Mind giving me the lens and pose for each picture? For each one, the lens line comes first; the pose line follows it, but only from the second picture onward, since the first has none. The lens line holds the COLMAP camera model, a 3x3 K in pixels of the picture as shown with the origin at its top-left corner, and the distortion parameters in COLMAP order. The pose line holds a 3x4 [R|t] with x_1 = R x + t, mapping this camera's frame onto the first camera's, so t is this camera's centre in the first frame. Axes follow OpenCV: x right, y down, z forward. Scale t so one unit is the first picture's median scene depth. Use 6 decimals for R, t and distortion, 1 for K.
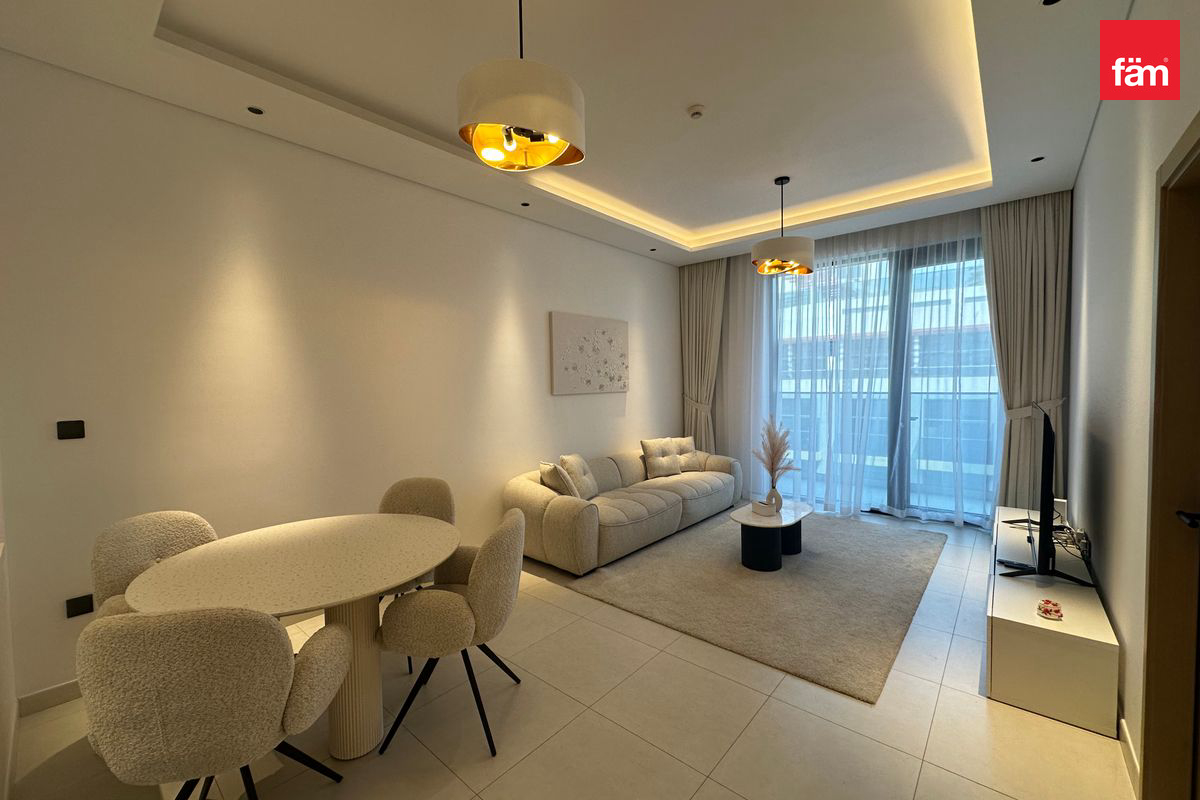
lens RADIAL K [[478.2, 0, 601.2], [0, 478.2, 402.3], [0, 0, 1]] dist [-0.000277, 0.001239]
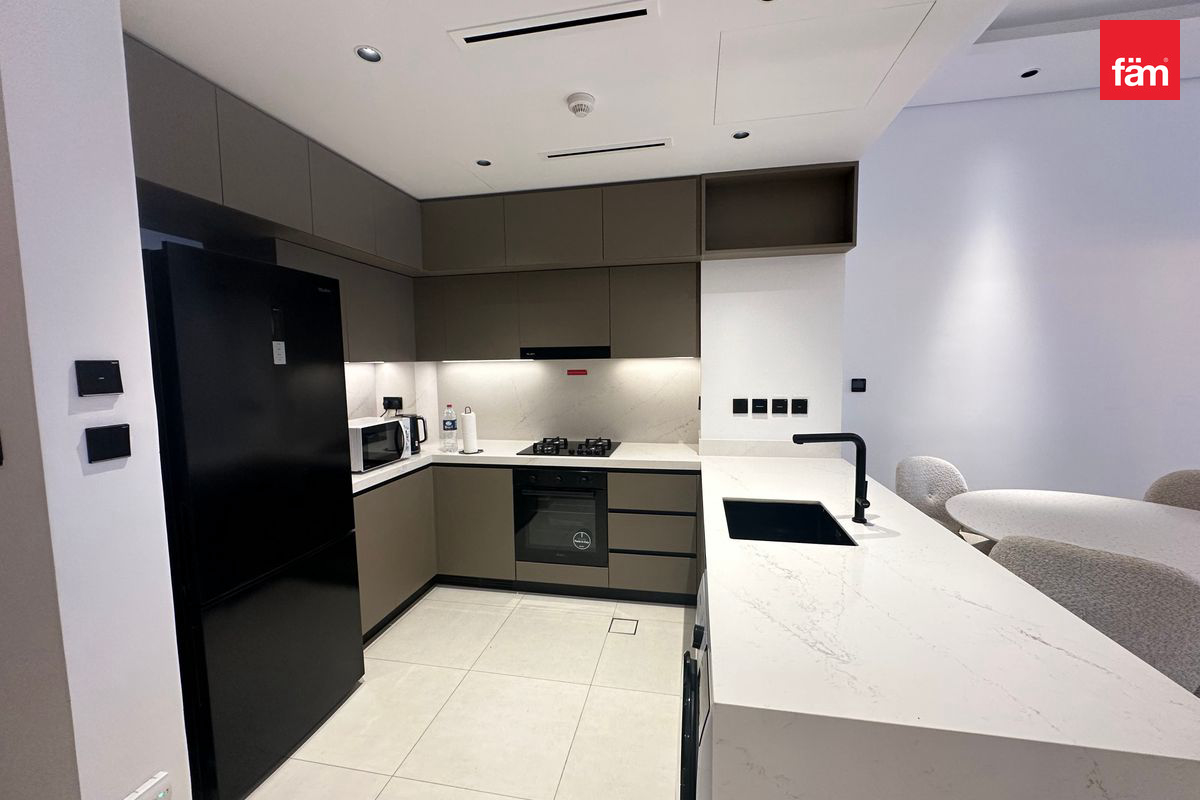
lens RADIAL K [[478.2, 0, 601.2], [0, 478.2, 402.3], [0, 0, 1]] dist [-0.000277, 0.001239]
pose [[0.496328, 0.086356, -0.863829, -0.150610], [-0.030819, 0.996166, 0.081878, 0.008789], [0.867588, -0.014016, 0.497086, -0.167788]]
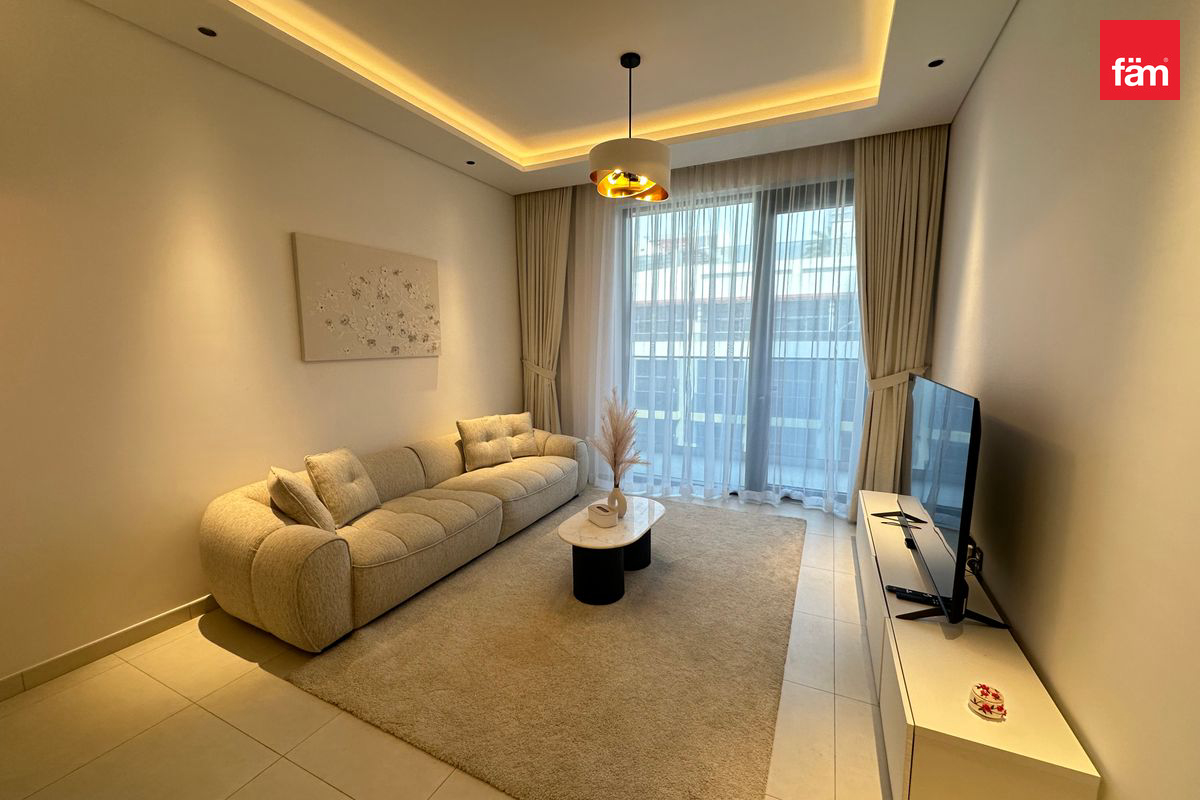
lens RADIAL K [[478.8, 0, 598.3], [0, 478.8, 401.5], [0, 0, 1]] dist [0.000491, -0.000018]
pose [[0.966427, -0.019917, 0.256169, 0.129459], [-0.000759, 0.996766, 0.080361, -0.014651], [-0.256941, -0.077857, 0.963286, 0.265261]]
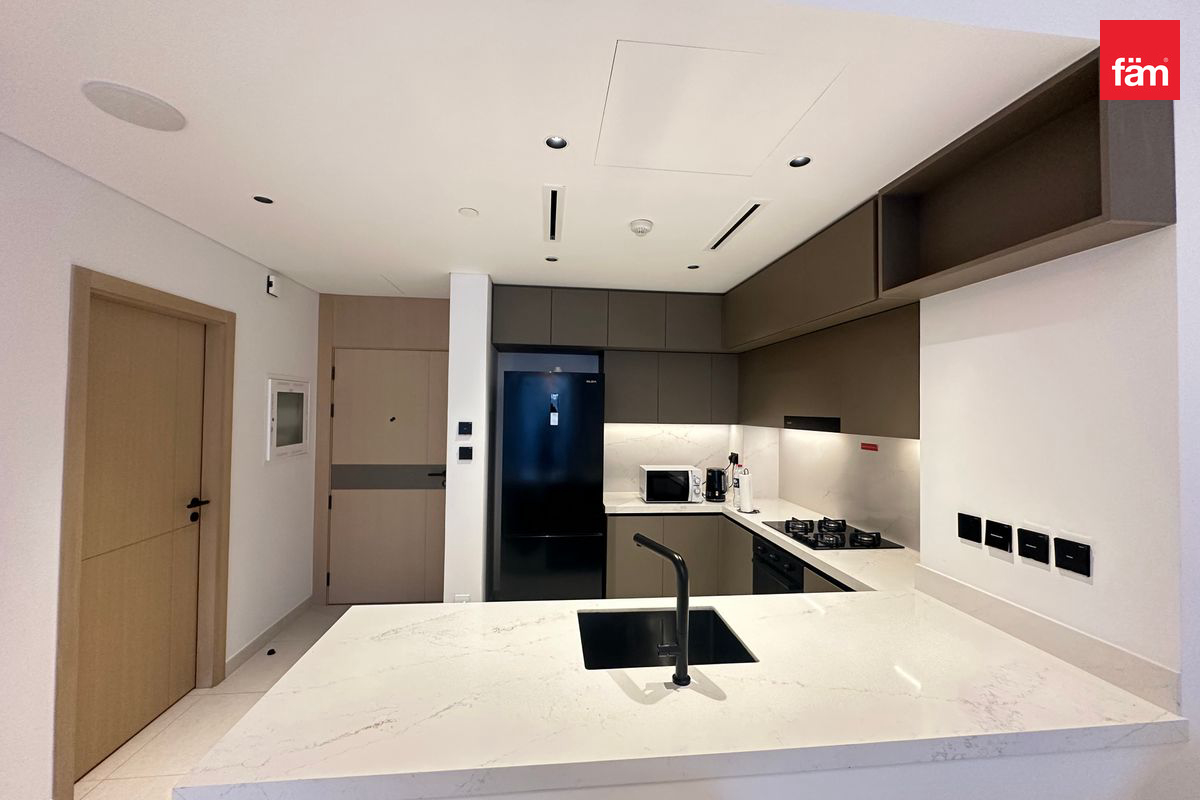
lens RADIAL K [[478.8, 0, 598.3], [0, 478.8, 401.5], [0, 0, 1]] dist [0.000491, -0.000018]
pose [[-0.681859, -0.004665, -0.731469, -0.133580], [-0.032999, 0.999158, 0.024388, -0.039332], [0.730739, 0.040768, -0.681438, 0.360963]]
